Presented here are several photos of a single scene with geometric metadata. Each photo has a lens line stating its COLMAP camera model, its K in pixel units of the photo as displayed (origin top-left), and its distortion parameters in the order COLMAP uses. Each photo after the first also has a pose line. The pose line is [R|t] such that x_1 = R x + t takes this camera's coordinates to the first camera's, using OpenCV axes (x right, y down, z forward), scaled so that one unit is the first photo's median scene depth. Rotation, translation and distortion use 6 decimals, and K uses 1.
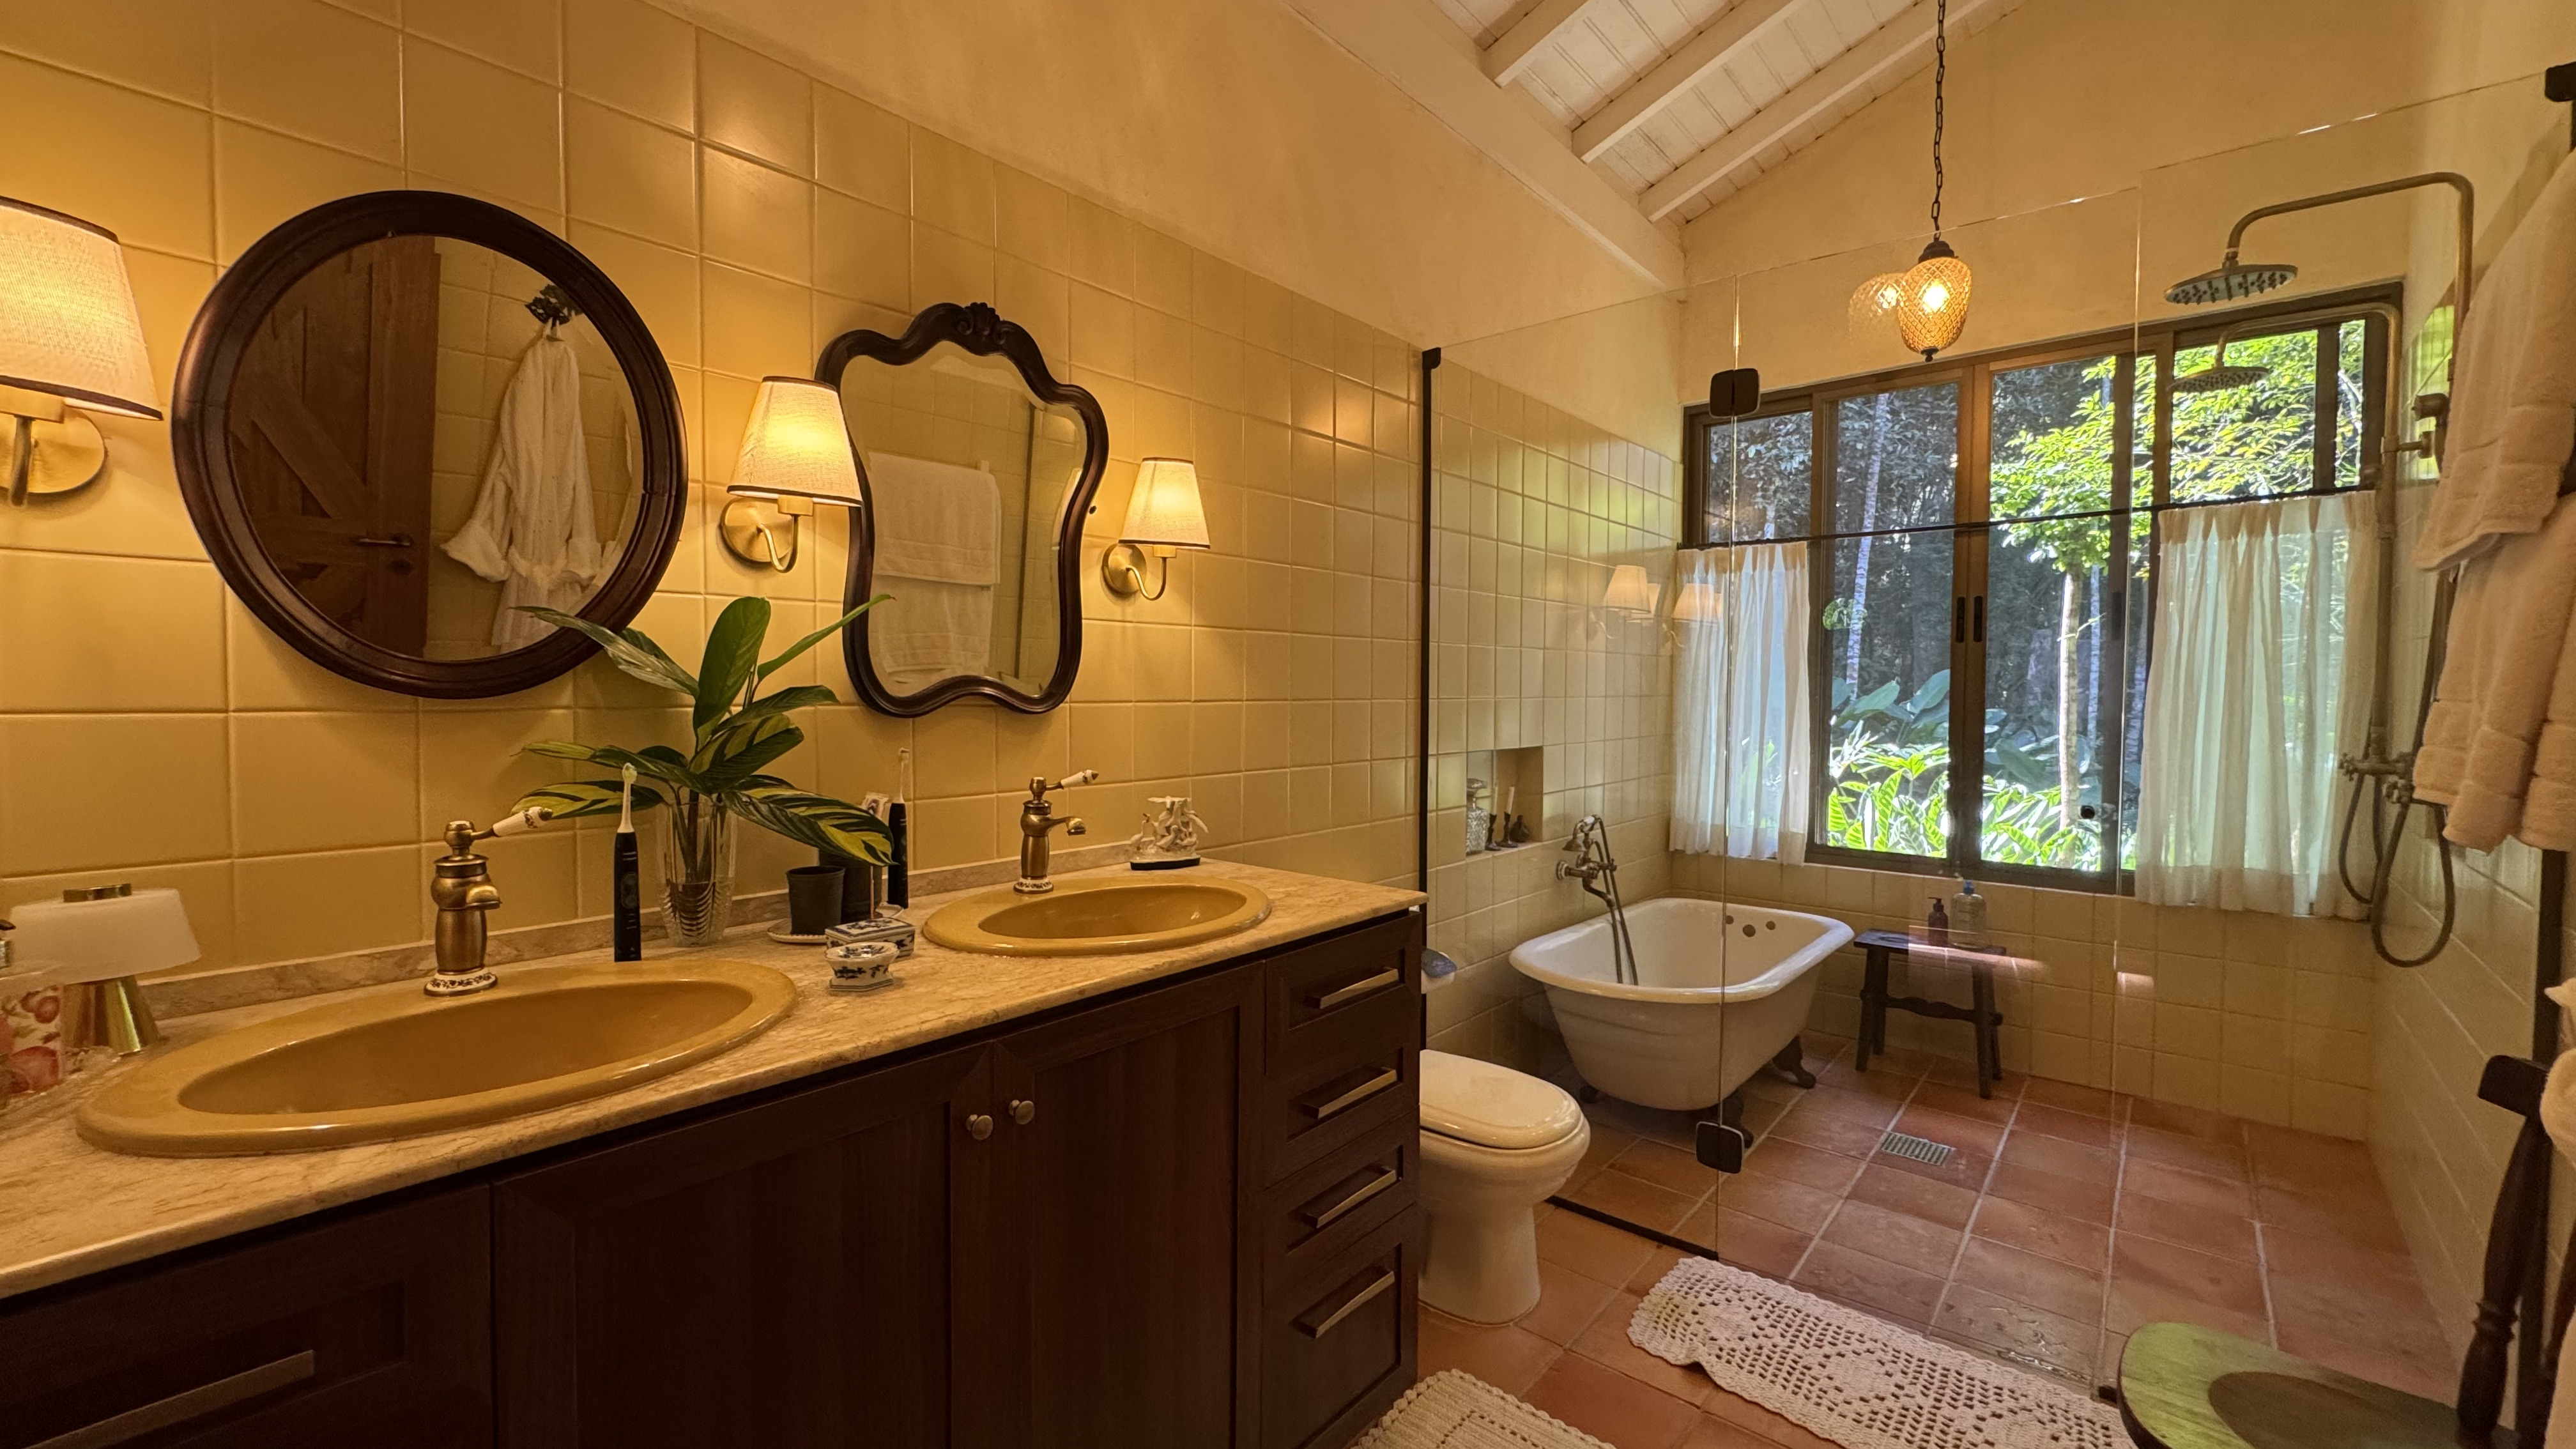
lens RADIAL K [[1023.5, 0, 1283.5], [0, 1023.5, 718.4], [0, 0, 1]] dist [-0.003566, 0.000114]
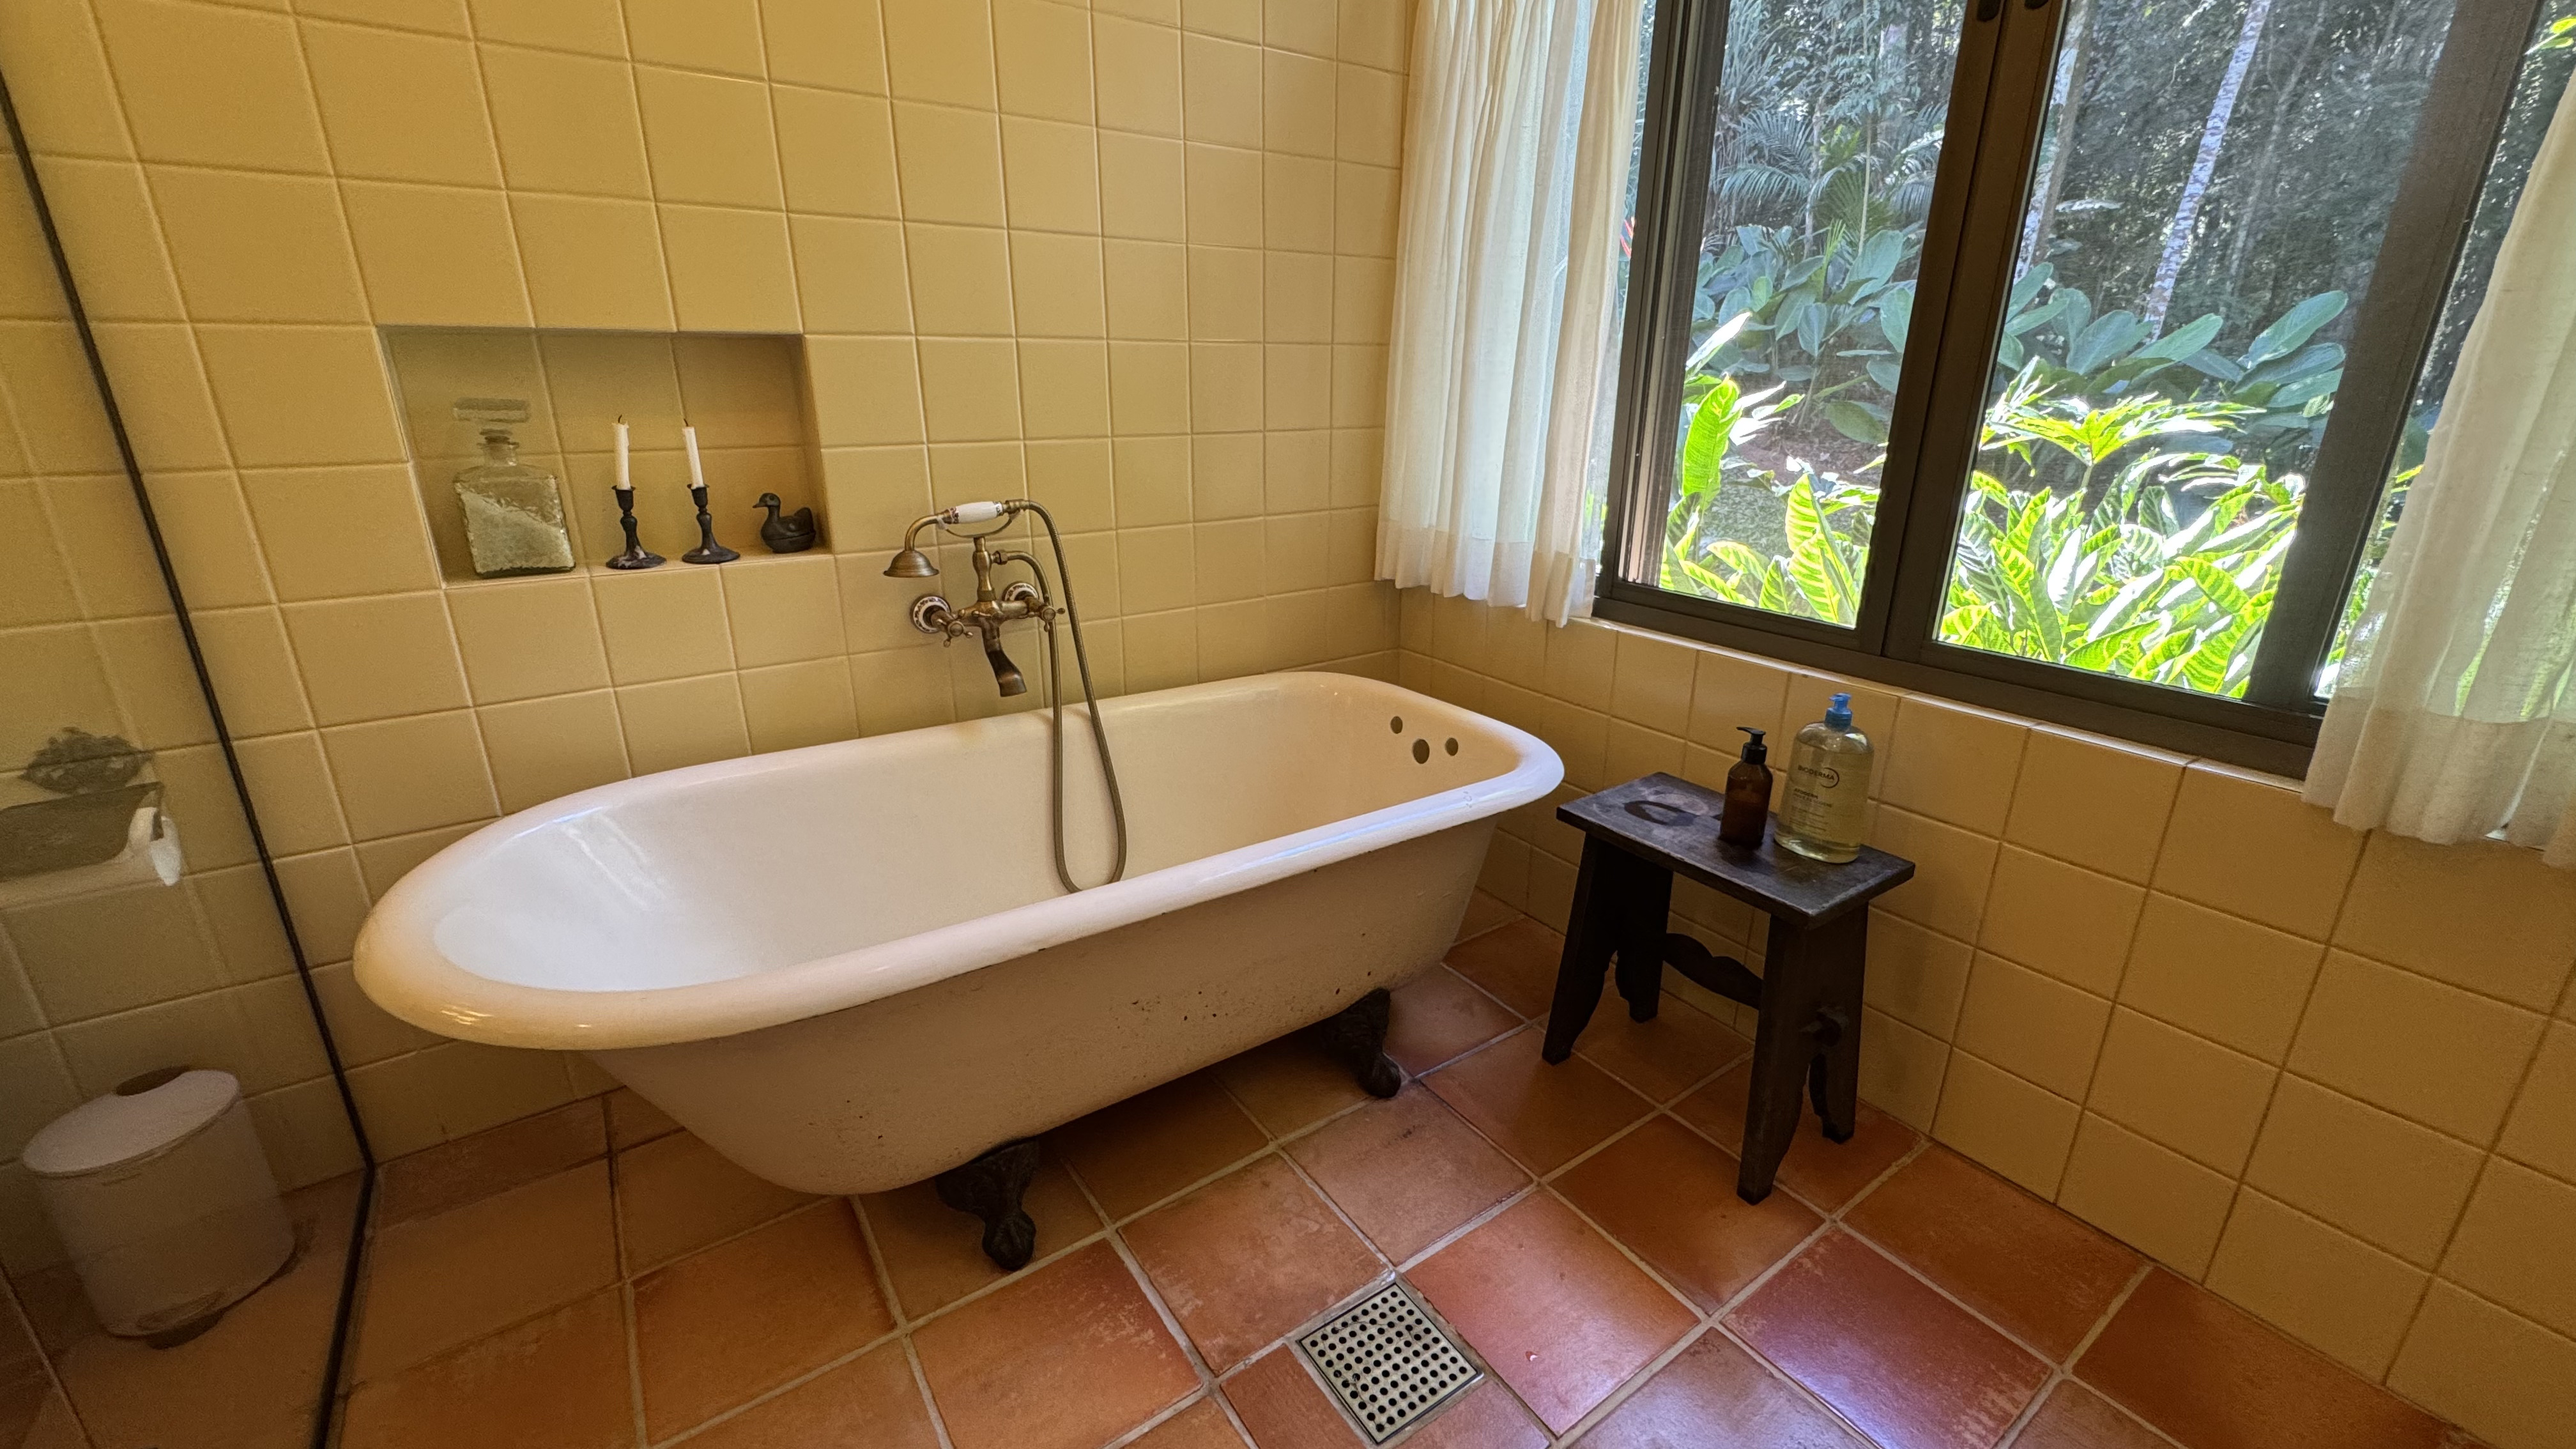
lens RADIAL K [[1023.5, 0, 1287.8], [0, 1023.5, 731.4], [0, 0, 1]] dist [-0.003566, 0.000114]
pose [[0.966597, 0.082823, -0.242551, 0.536893], [-0.008461, 0.956145, 0.292773, 0.058013], [0.256162, -0.280941, 0.924907, 0.558234]]
